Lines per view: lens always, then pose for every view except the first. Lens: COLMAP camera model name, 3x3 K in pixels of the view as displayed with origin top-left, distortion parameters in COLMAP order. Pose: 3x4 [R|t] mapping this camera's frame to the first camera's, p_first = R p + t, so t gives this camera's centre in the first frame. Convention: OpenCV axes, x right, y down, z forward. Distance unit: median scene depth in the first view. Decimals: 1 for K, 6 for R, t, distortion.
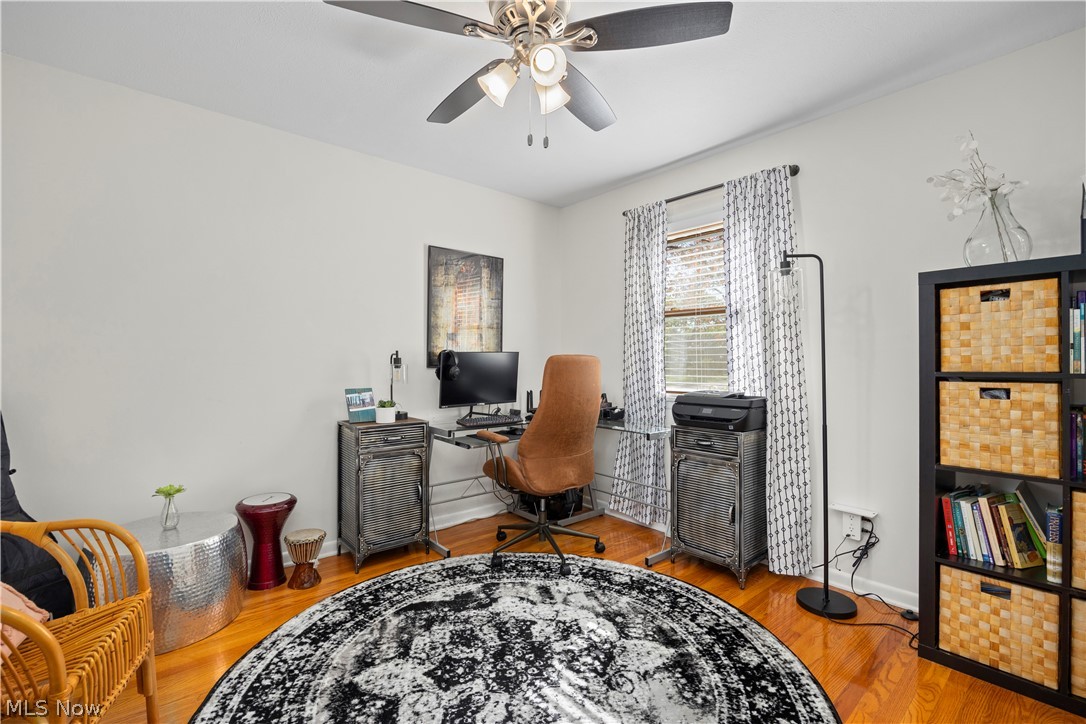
lens RADIAL K [[477.2, 0, 554.4], [0, 477.2, 357.8], [0, 0, 1]] dist [-0.014604, 0.000011]
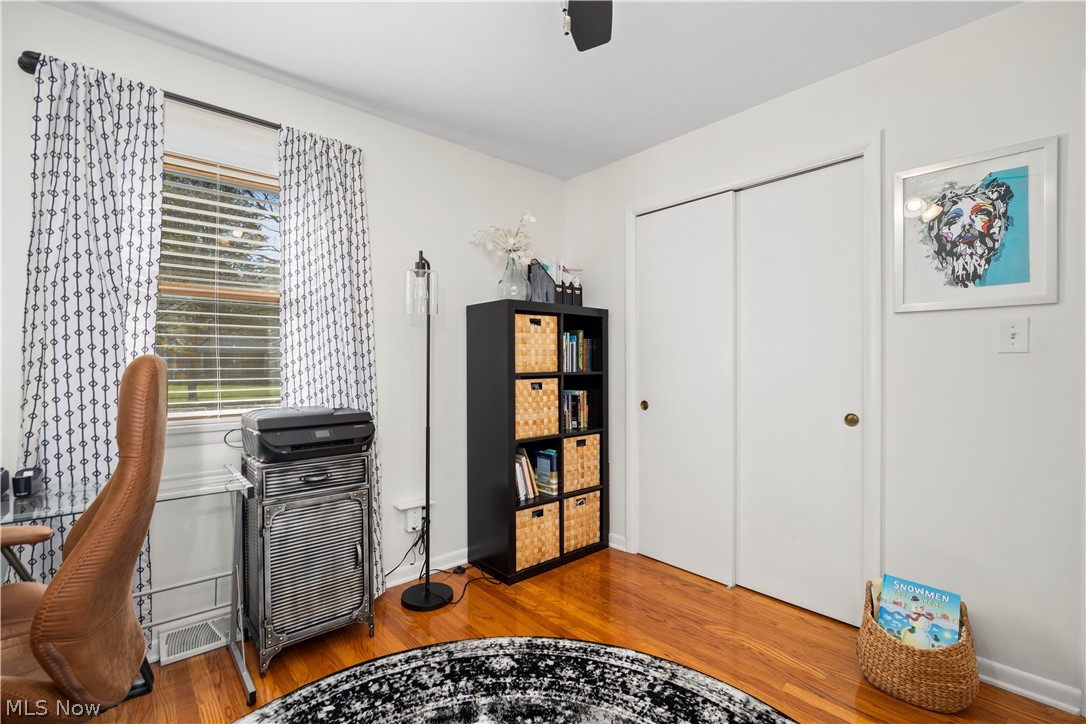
lens RADIAL K [[477.2, 0, 554.4], [0, 477.2, 357.8], [0, 0, 1]] dist [-0.014604, 0.000011]
pose [[-0.001765, 0.003695, 0.999992, -0.601419], [-0.009857, 0.999945, -0.003712, -0.011614], [-0.999950, -0.009864, -0.001729, 0.908672]]
